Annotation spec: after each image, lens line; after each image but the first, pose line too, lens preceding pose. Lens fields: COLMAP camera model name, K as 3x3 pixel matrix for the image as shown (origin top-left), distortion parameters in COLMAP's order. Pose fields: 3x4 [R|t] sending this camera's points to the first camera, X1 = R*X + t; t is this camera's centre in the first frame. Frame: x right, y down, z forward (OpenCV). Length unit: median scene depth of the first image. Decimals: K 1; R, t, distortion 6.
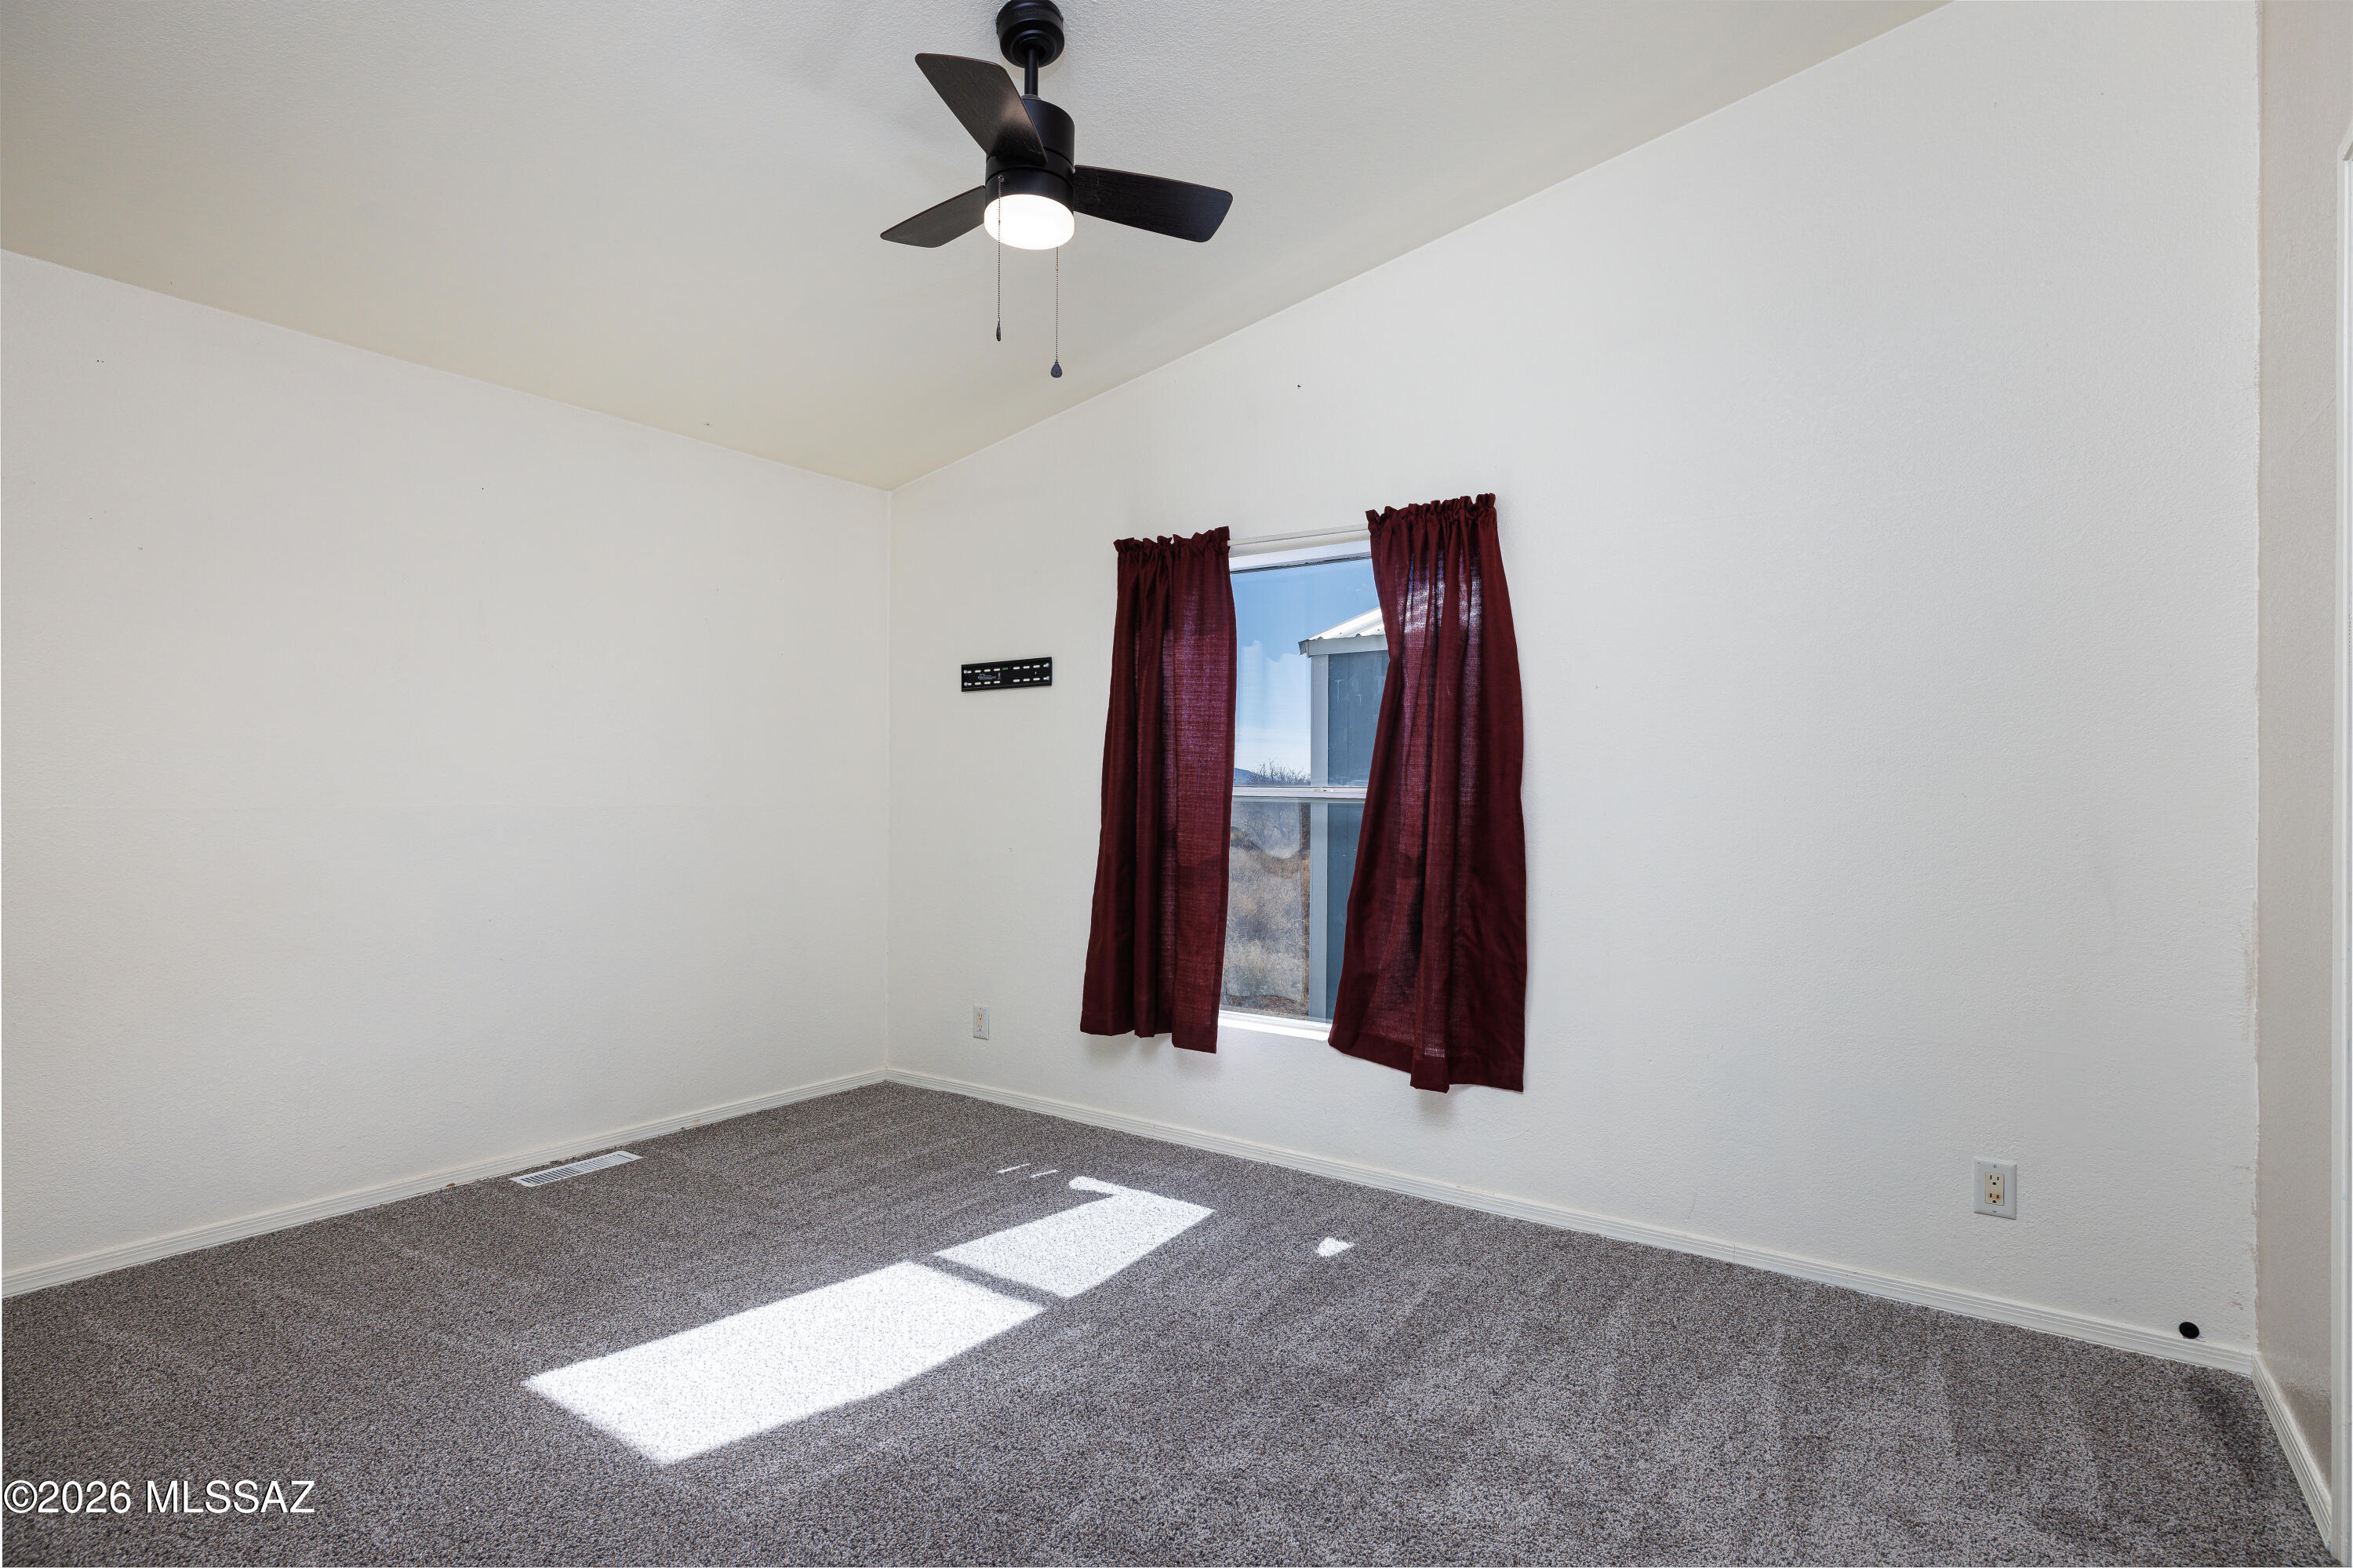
lens RADIAL K [[1178.5, 0, 1176.5], [0, 1178.5, 784.0], [0, 0, 1]] dist [-0.002878, -0.000589]
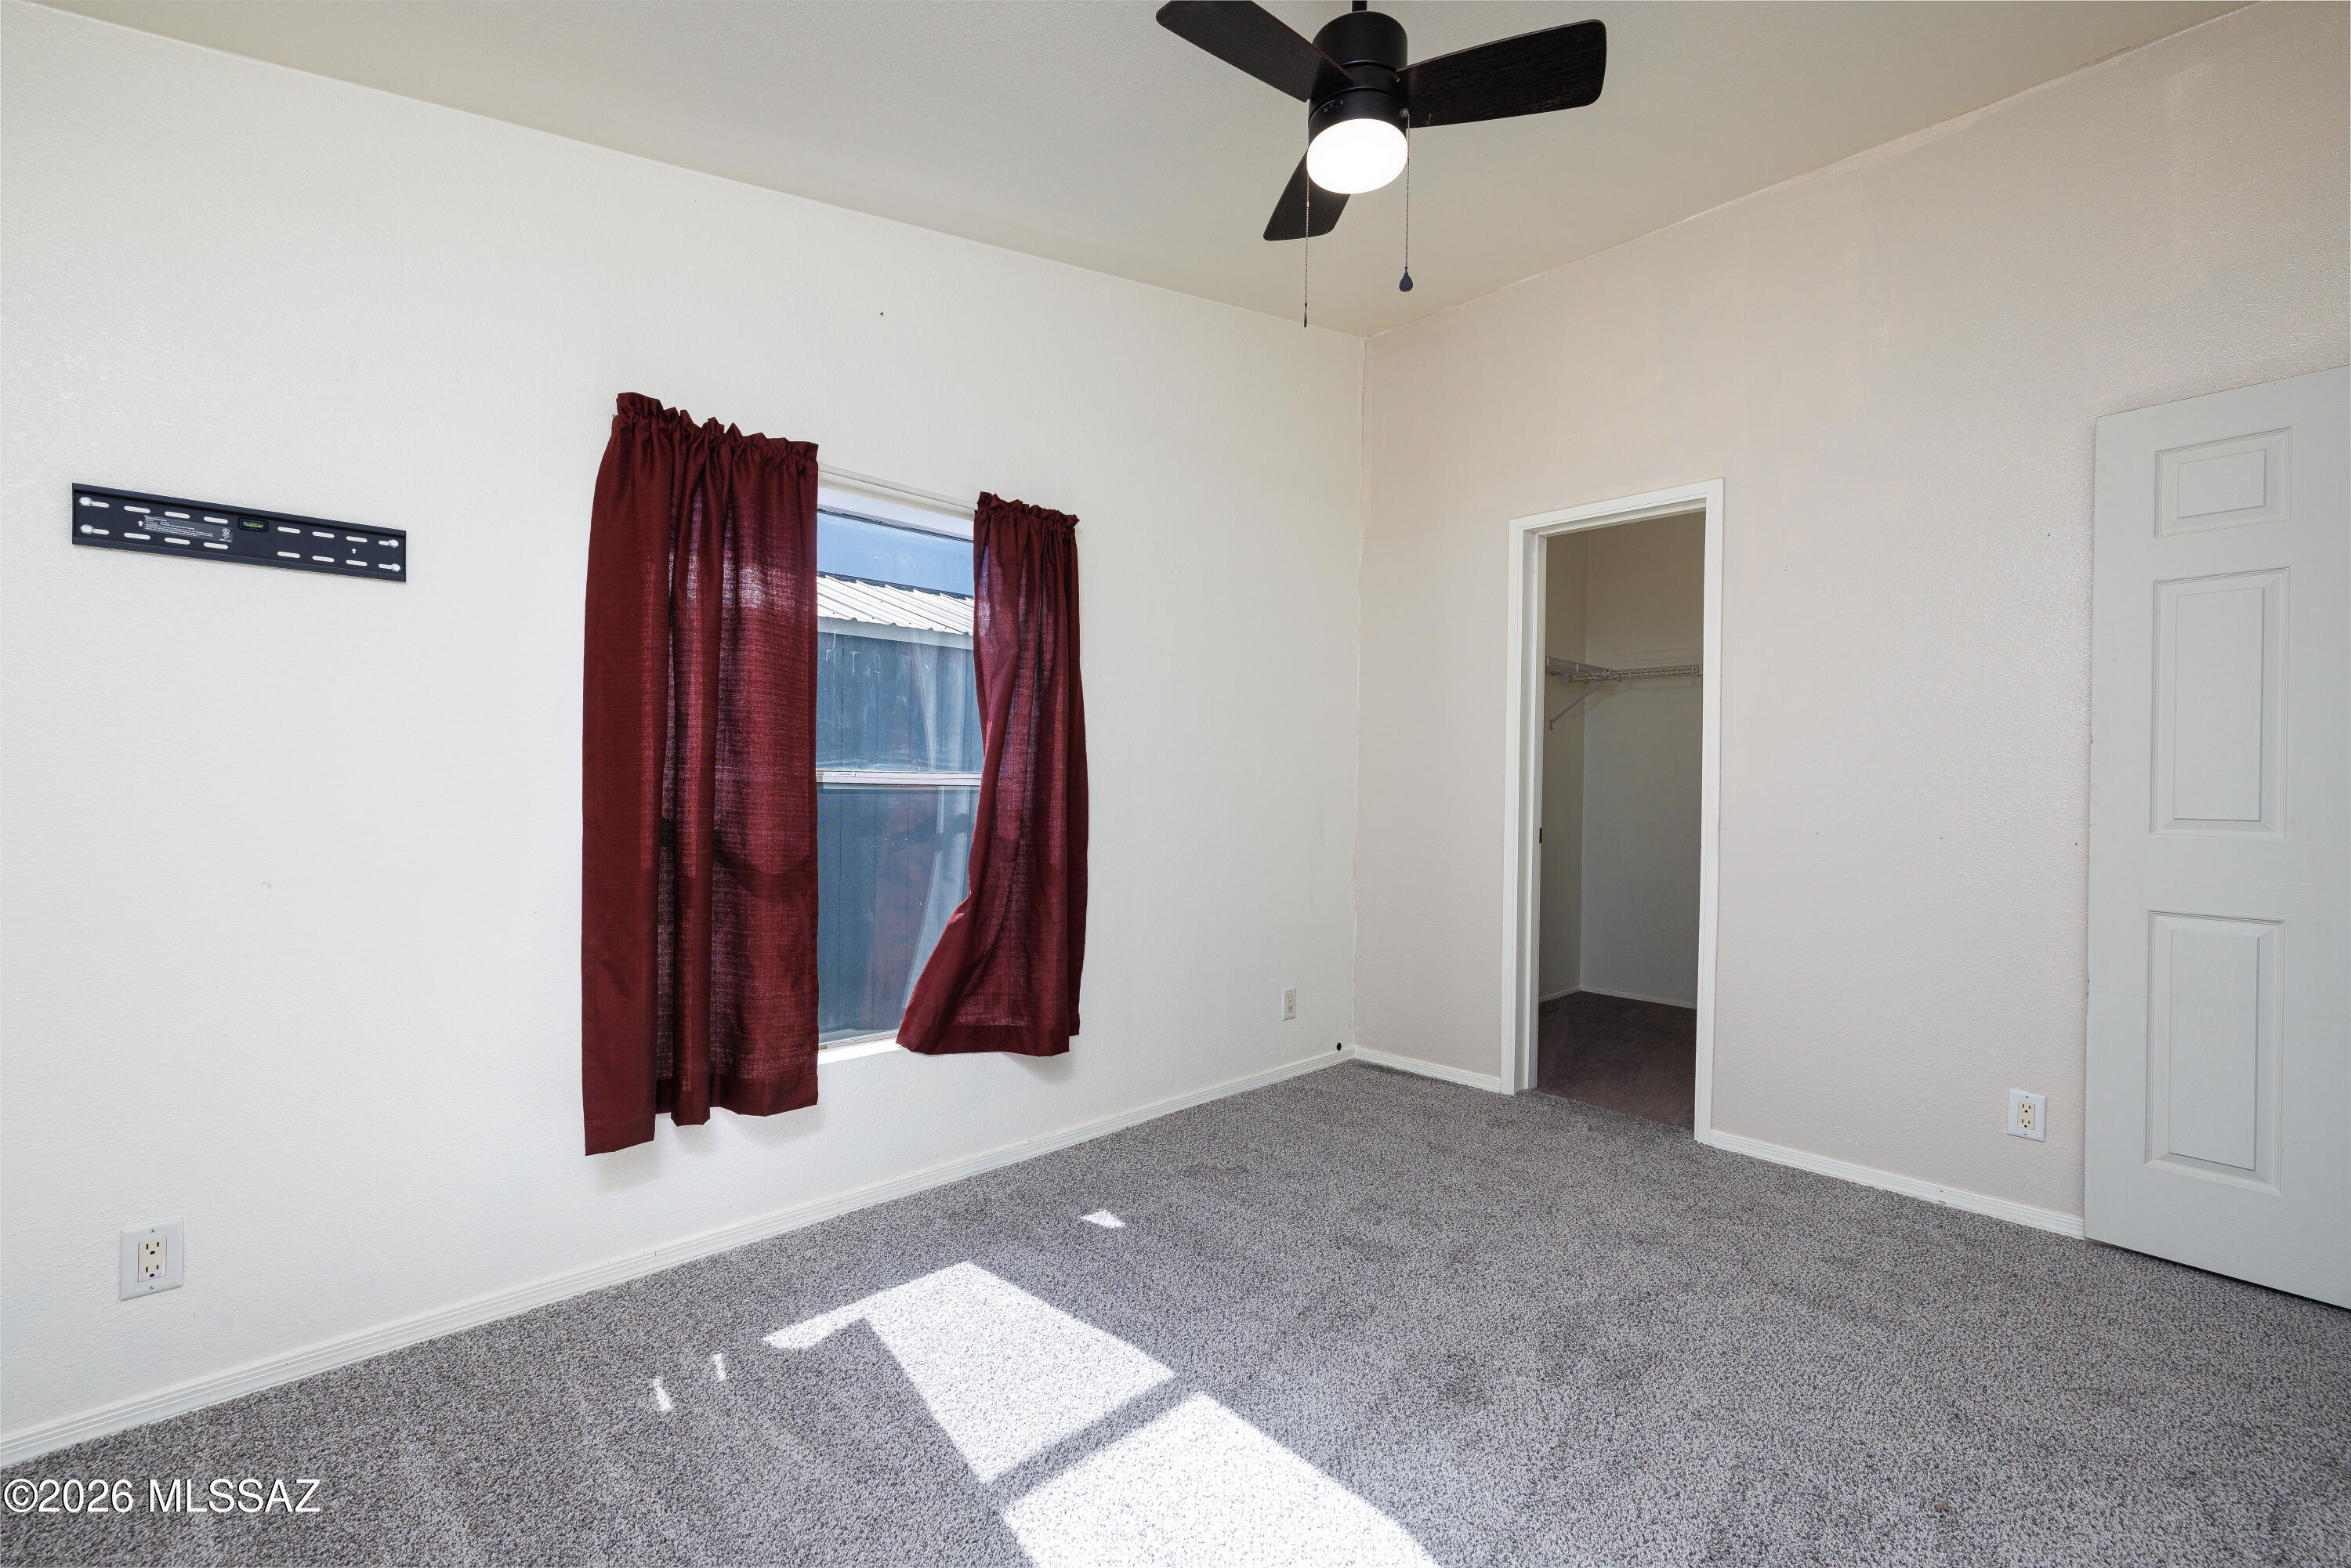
lens RADIAL K [[985.1, 0, 1175.5], [0, 985.1, 784.0], [0, 0, 1]] dist [0.001550, -0.000126]
pose [[0.192722, 0.002112, 0.981251, -0.584798], [-0.010542, 0.999944, -0.000081, 0.010335], [-0.981197, -0.010329, 0.192733, 0.646980]]
